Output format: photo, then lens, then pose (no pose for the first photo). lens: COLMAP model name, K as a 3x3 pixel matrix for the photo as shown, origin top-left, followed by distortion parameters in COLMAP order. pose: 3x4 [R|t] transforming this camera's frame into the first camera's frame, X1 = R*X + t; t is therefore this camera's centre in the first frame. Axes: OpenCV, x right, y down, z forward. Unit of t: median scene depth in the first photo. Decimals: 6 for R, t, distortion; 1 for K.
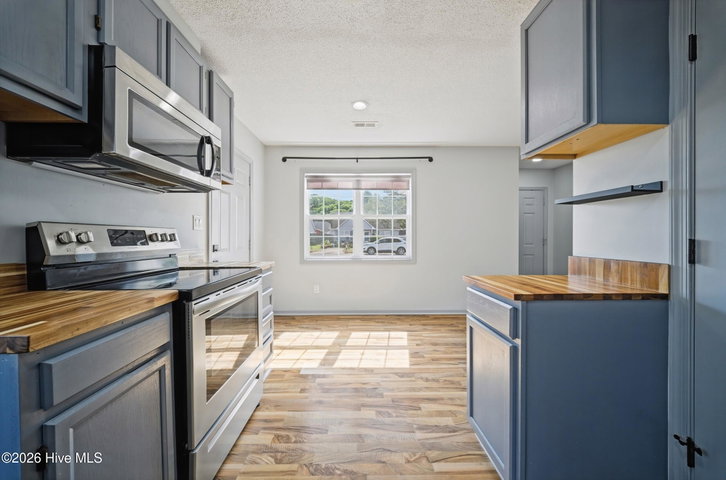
lens RADIAL K [[255.7, 0, 360.9], [0, 255.7, 237.9], [0, 0, 1]] dist [0.024144, -0.010337]
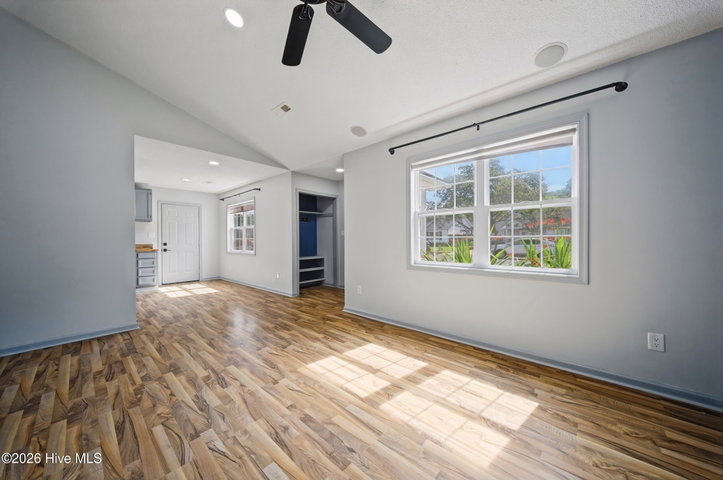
lens RADIAL K [[254.7, 0, 359.4], [0, 254.7, 237.9], [0, 0, 1]] dist [0.024144, -0.010337]
pose [[0.733612, 0.007889, -0.679523, 0.231772], [0.008572, 0.999746, 0.020861, -0.019427], [0.679515, -0.021129, 0.733358, 0.254676]]
